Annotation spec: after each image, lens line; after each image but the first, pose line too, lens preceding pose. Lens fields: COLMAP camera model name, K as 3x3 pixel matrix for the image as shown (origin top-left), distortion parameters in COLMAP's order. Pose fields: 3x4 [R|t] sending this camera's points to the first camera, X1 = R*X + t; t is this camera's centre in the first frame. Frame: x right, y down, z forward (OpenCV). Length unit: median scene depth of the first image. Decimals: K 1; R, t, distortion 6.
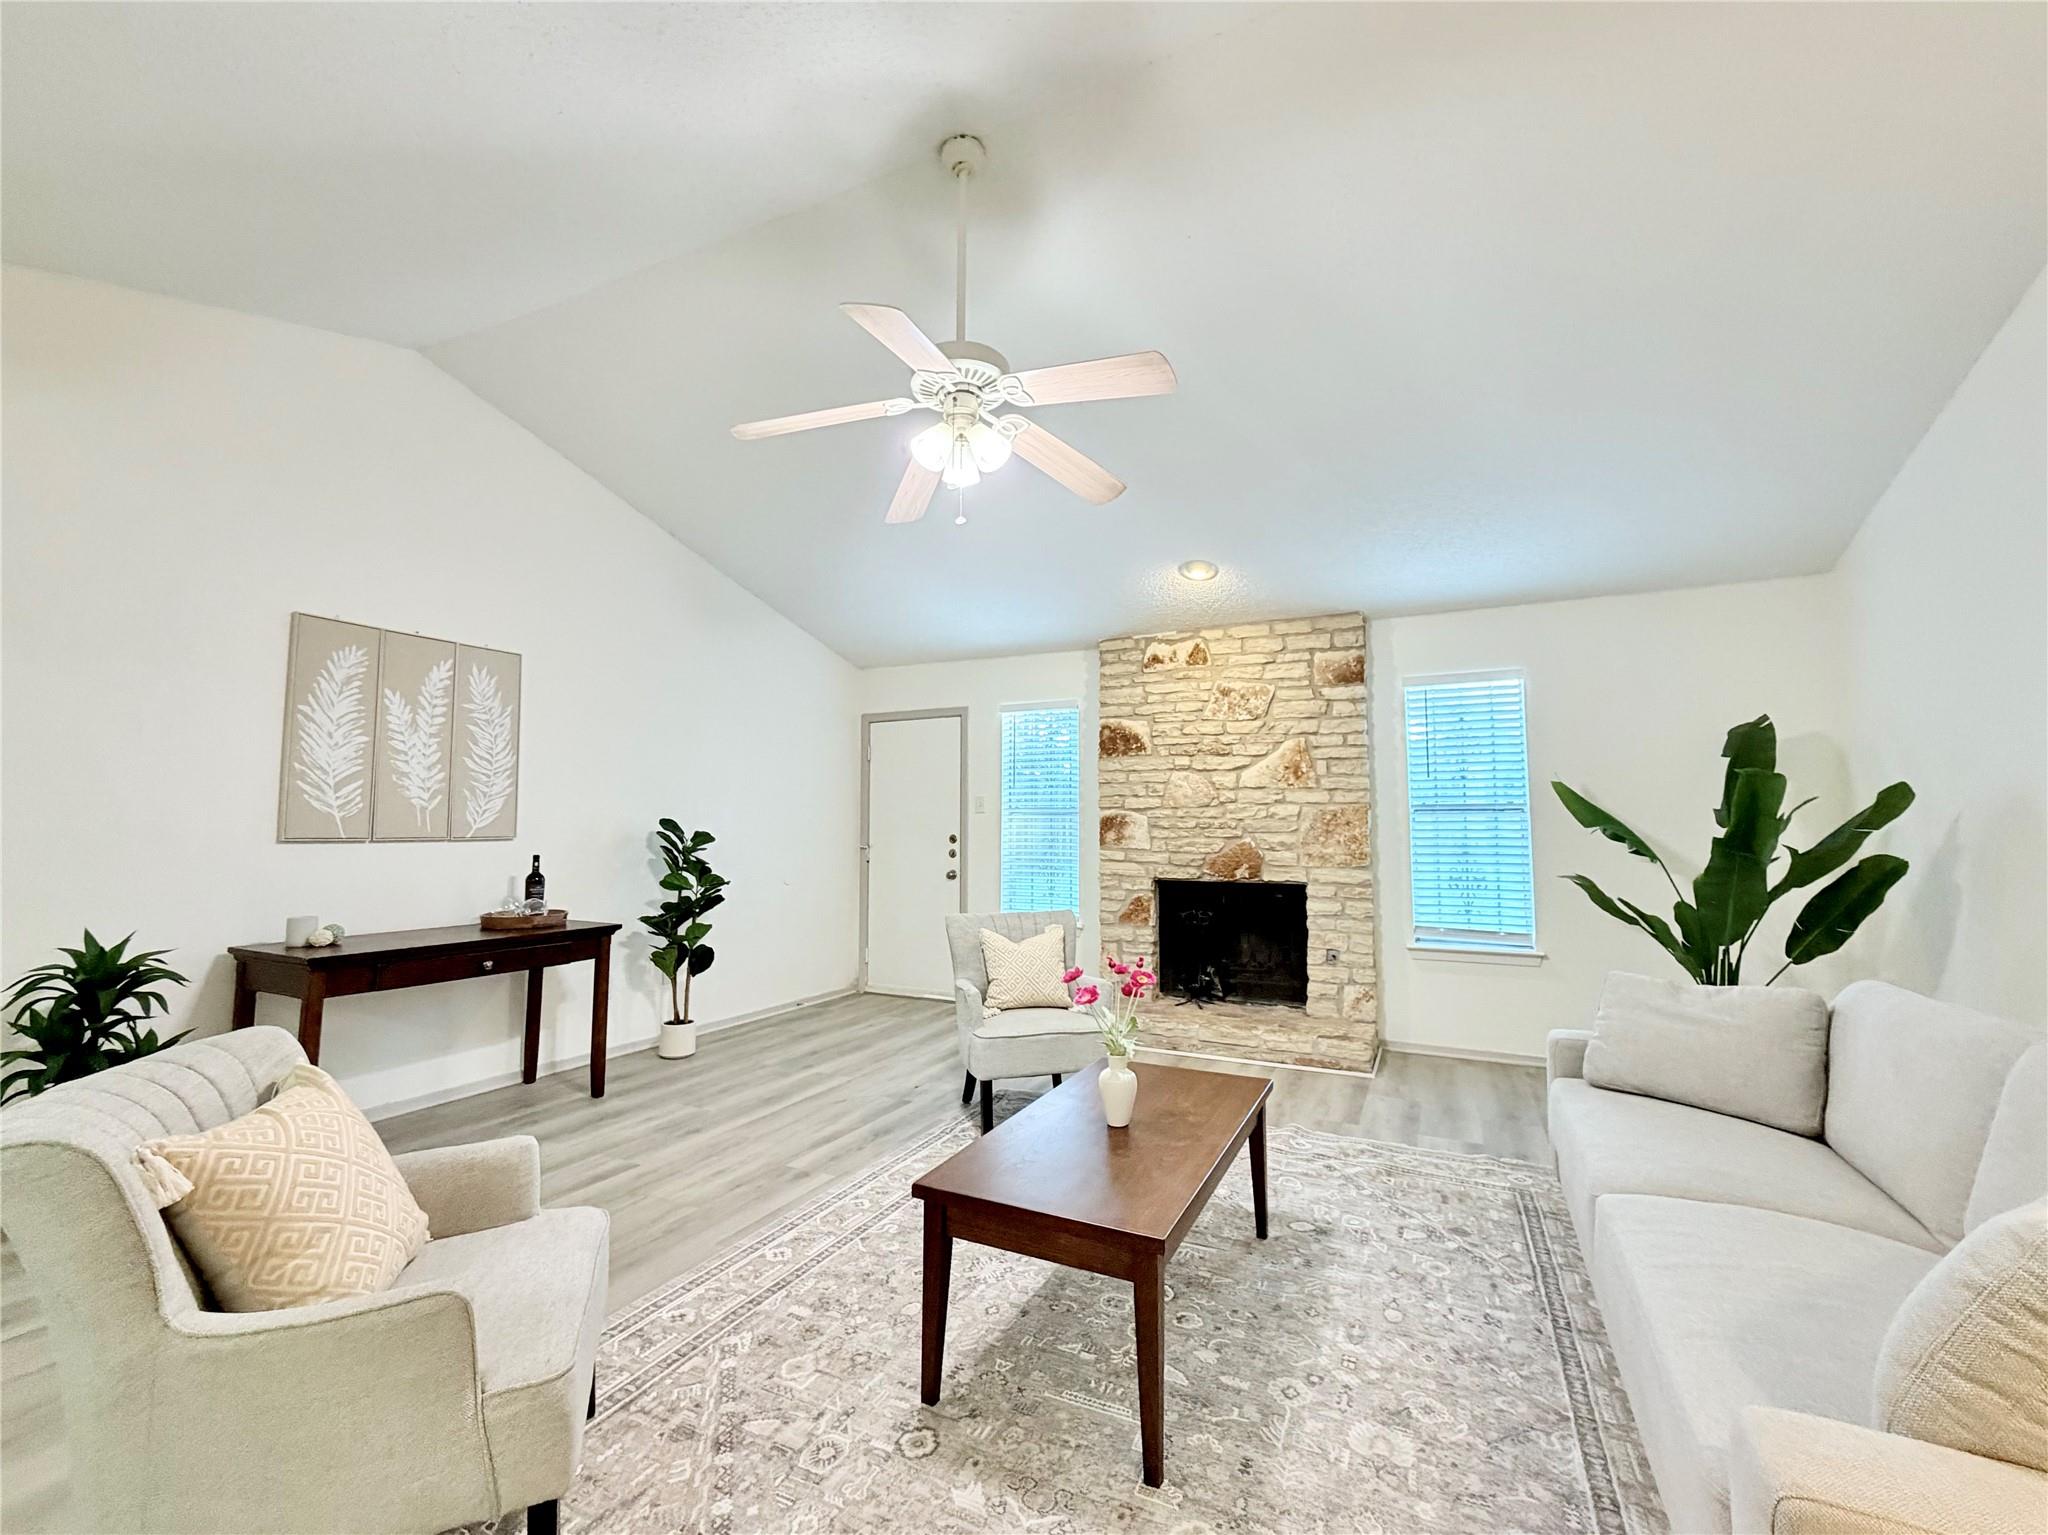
lens RADIAL K [[840.6, 0, 1028.3], [0, 840.6, 767.2], [0, 0, 1]] dist [0.000016, -0.000318]
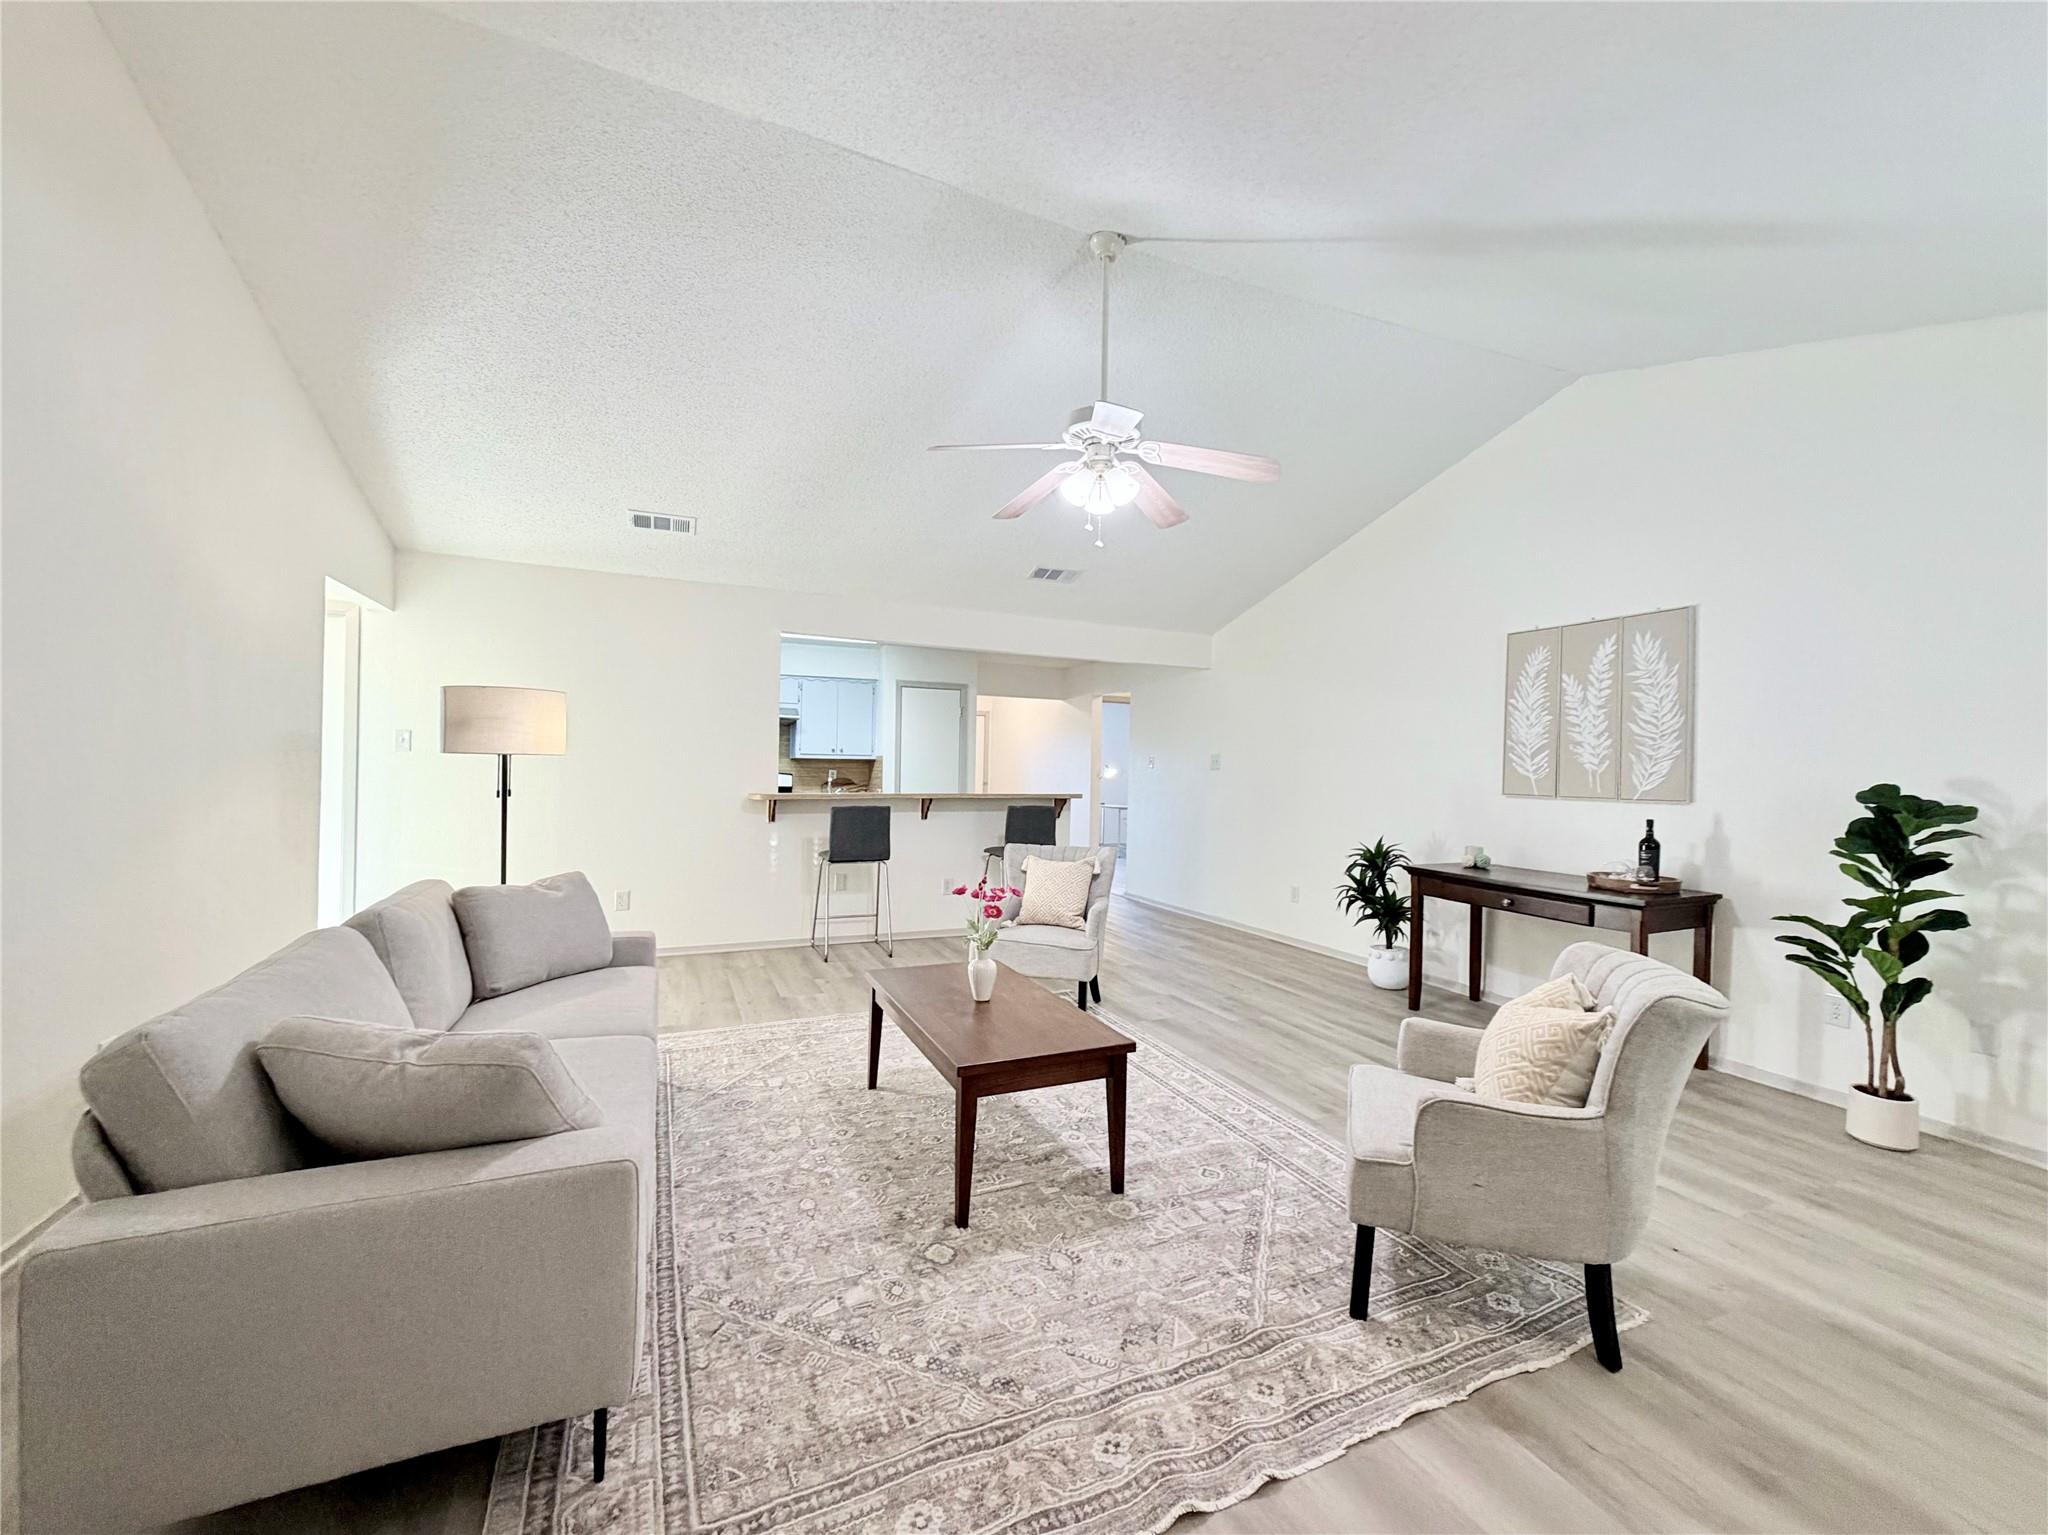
lens RADIAL K [[833.2, 0, 1030.1], [0, 833.2, 767.4], [0, 0, 1]] dist [-0.001218, 0.000439]
pose [[-0.640143, -0.015298, -0.768103, 0.593903], [0.034542, 0.998218, -0.048668, 0.066302], [0.767479, -0.057686, -0.638474, 1.056647]]
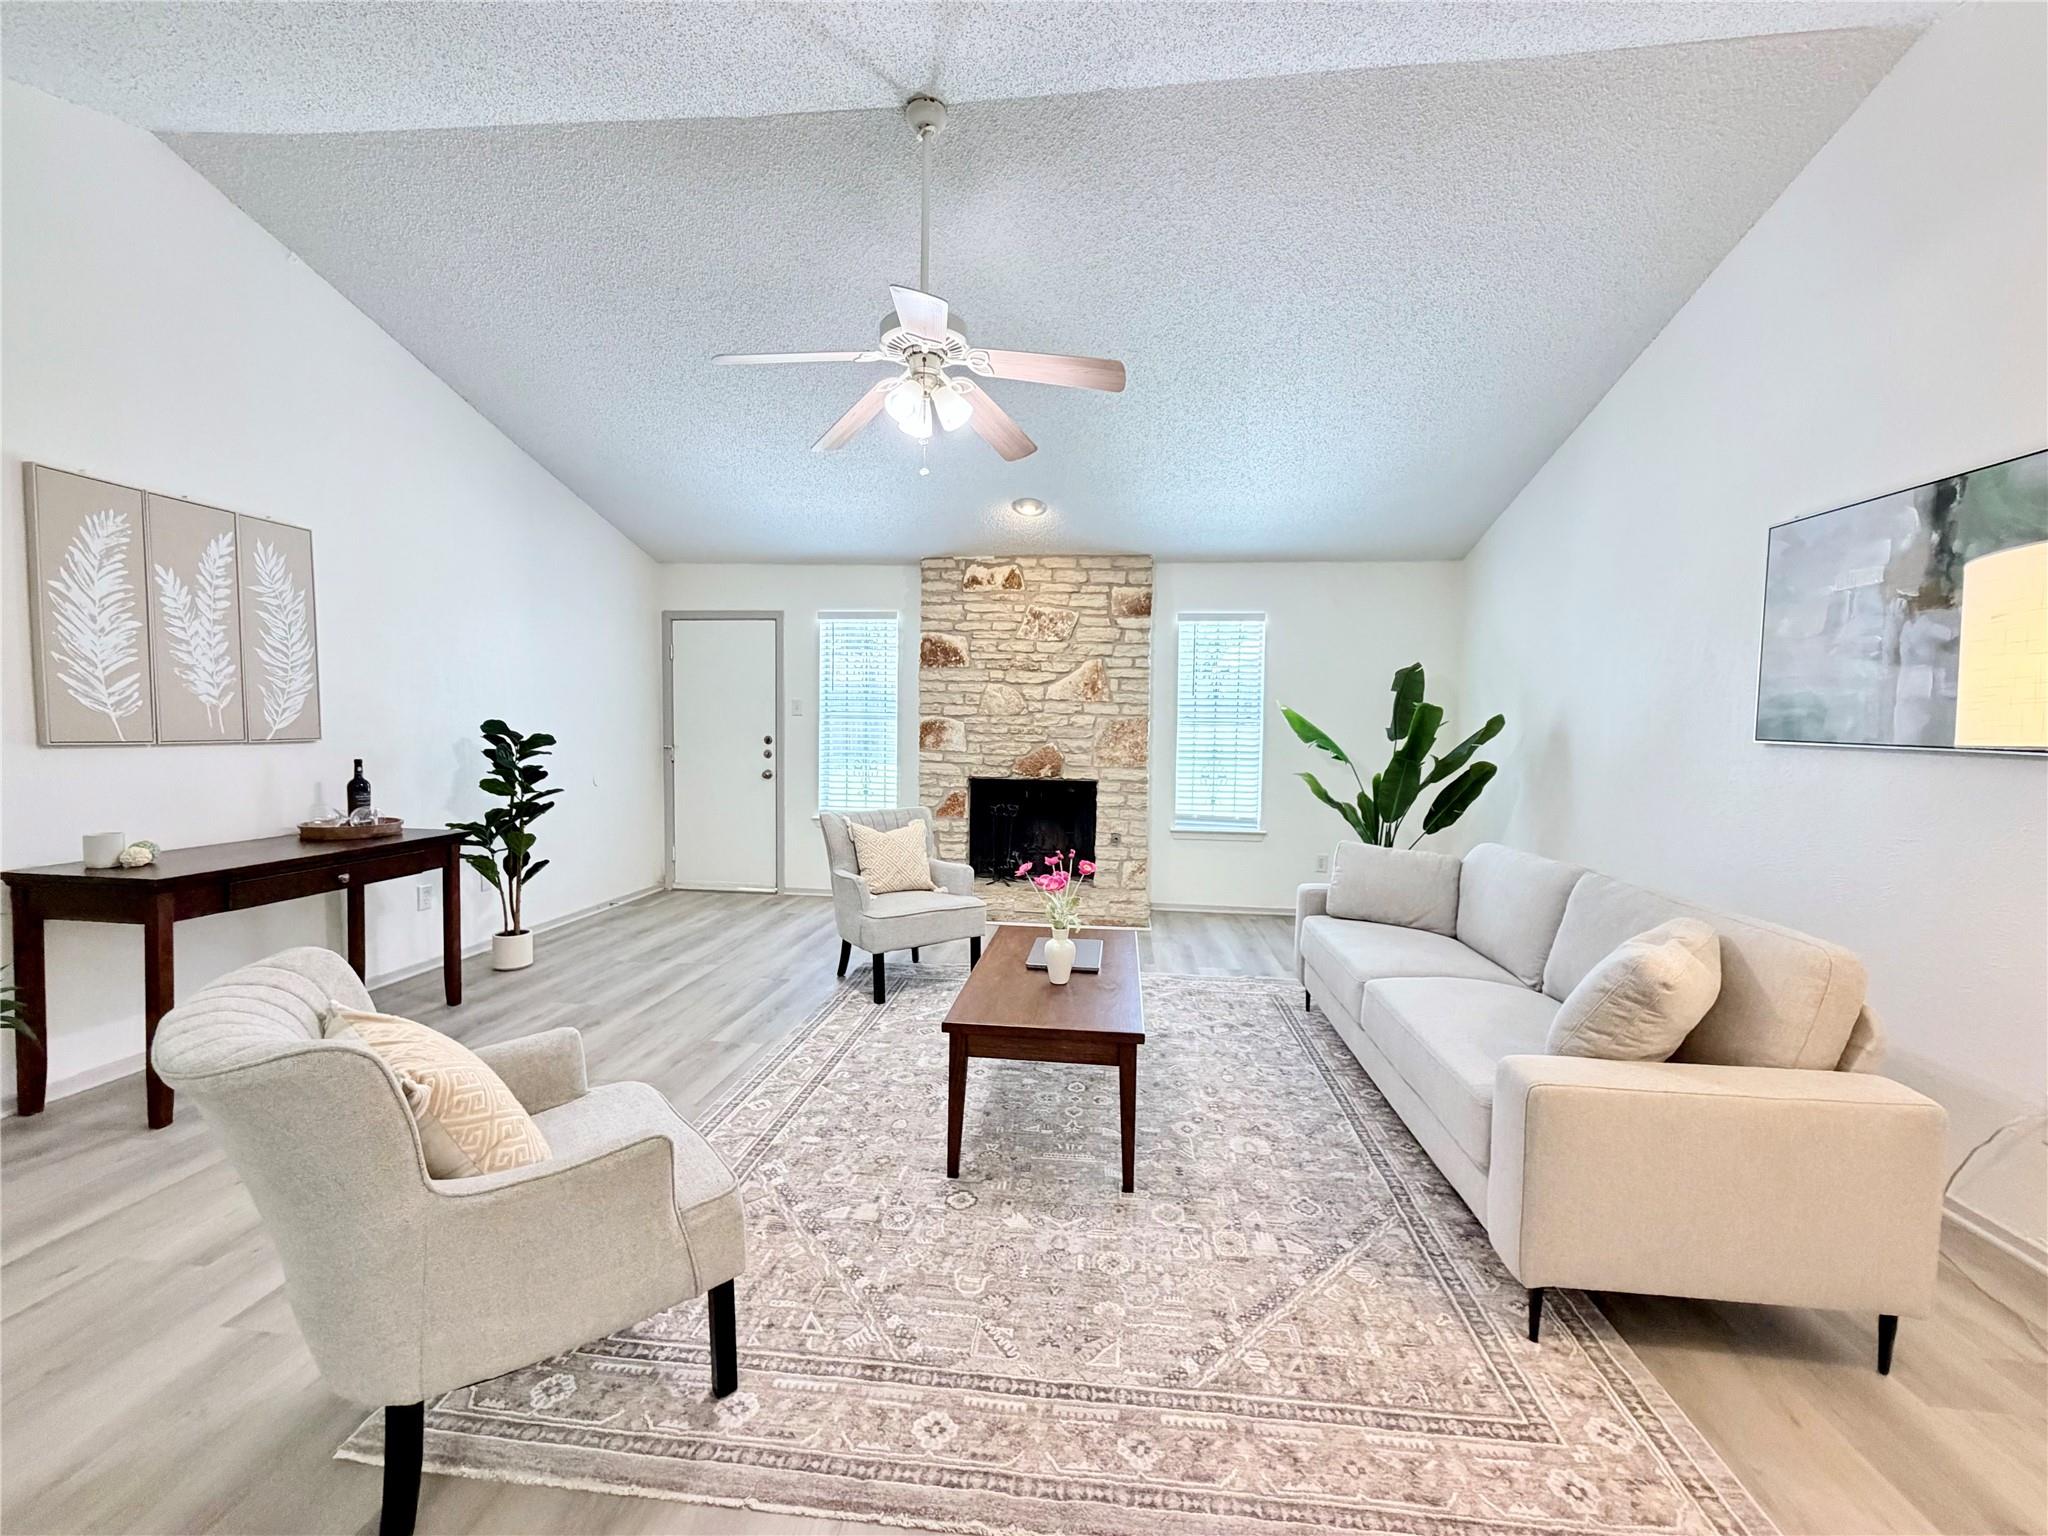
lens RADIAL K [[816.9, 0, 1028.2], [0, 816.9, 768.4], [0, 0, 1]] dist [-0.000685, -0.000247]
pose [[0.940492, -0.003668, 0.339797, -0.199403], [-0.039992, 0.991798, 0.121397, -0.022471], [-0.337455, -0.127762, 0.932631, -0.075465]]
